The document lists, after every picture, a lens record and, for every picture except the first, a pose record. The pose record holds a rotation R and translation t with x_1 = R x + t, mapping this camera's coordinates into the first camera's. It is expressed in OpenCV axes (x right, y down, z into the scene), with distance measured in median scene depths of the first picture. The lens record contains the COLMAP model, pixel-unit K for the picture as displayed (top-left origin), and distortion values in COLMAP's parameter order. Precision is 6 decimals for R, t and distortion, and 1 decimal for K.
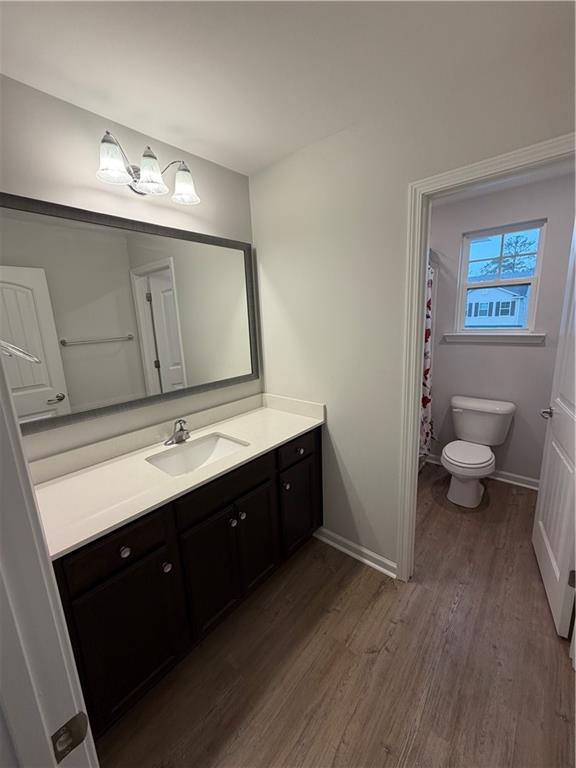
lens RADIAL K [[305.4, 0, 288.0], [0, 305.4, 384.0], [0, 0, 1]] dist [-0.000475, 0.000062]
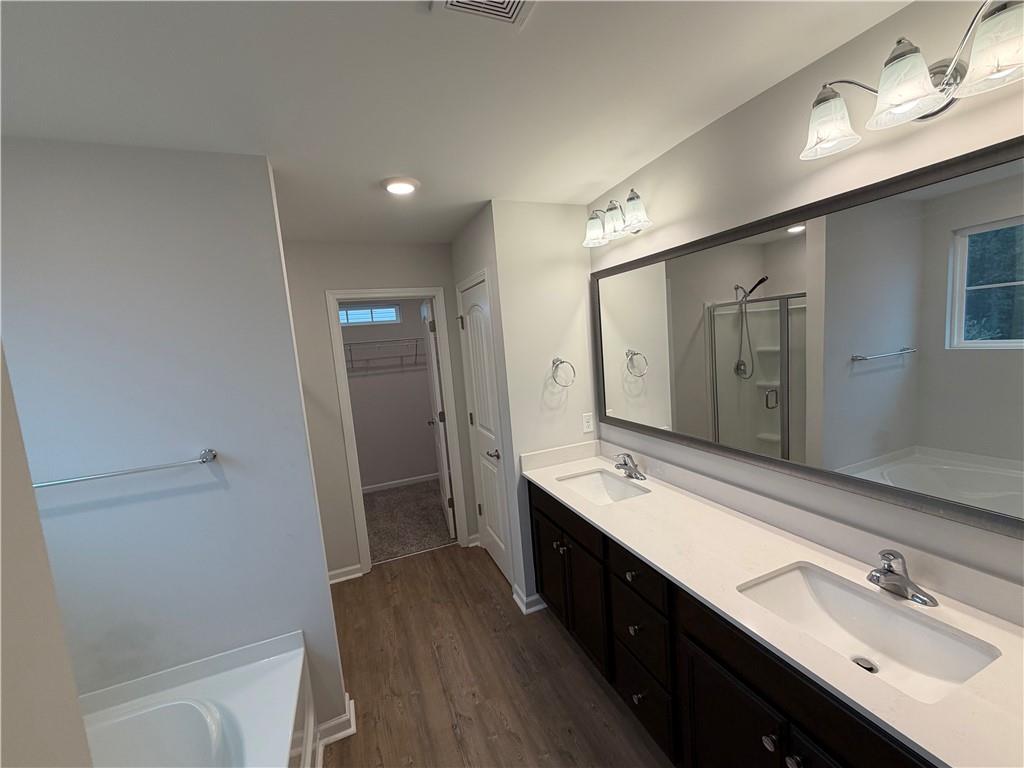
lens RADIAL K [[407.2, 0, 507.8], [0, 407.2, 384.3], [0, 0, 1]] dist [-0.000475, 0.000062]
pose [[-0.478588, 0.173164, -0.860795, 0.480488], [-0.088998, 0.965744, 0.243758, -0.254639], [0.873518, 0.193268, -0.446782, 0.724952]]
